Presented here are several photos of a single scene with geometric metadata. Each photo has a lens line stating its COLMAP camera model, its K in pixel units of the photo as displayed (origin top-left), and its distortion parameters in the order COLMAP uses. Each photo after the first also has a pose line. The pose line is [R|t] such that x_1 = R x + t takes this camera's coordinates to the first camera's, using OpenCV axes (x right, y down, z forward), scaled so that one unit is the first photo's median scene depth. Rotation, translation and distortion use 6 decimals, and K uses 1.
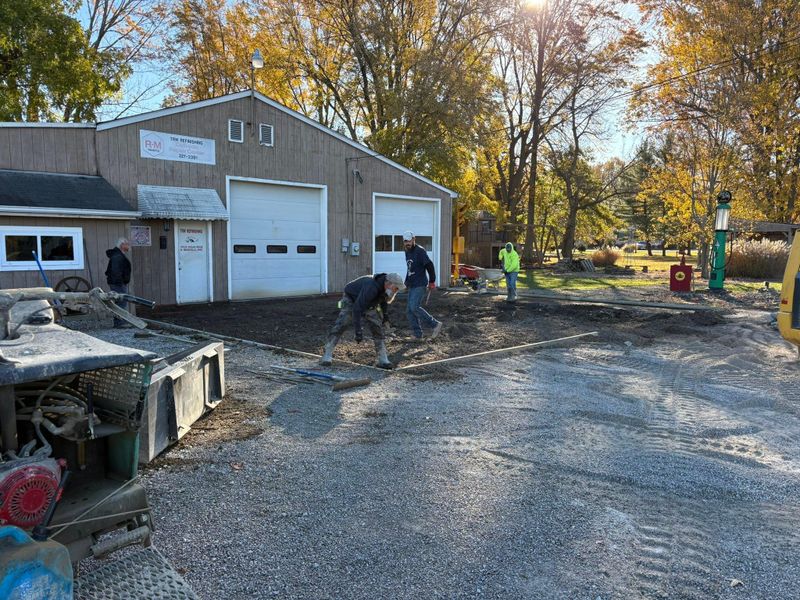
lens RADIAL K [[599.2, 0, 398.7], [0, 599.2, 301.4], [0, 0, 1]] dist [0.038905, -0.010137]
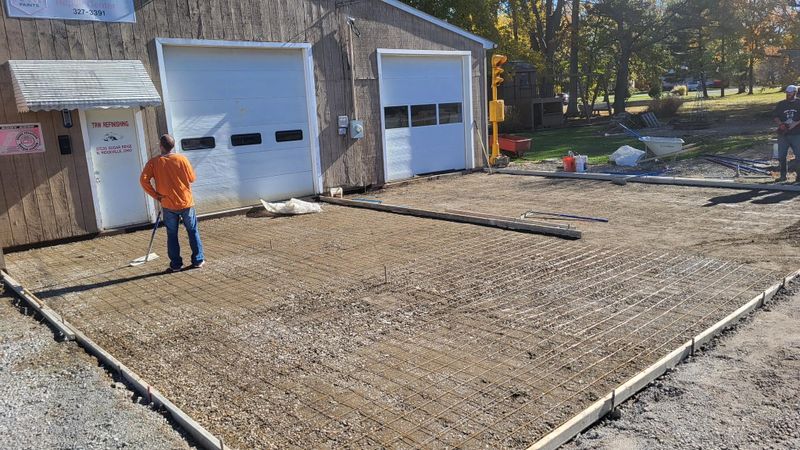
lens RADIAL K [[560.2, 0, 402.6], [0, 560.2, 223.2], [0, 0, 1]] dist [0.029872, 0.014689]
pose [[0.996713, -0.050039, -0.063711, 0.022888], [0.057536, 0.990877, 0.121871, -0.055677], [0.057031, -0.125136, 0.990499, 0.312451]]
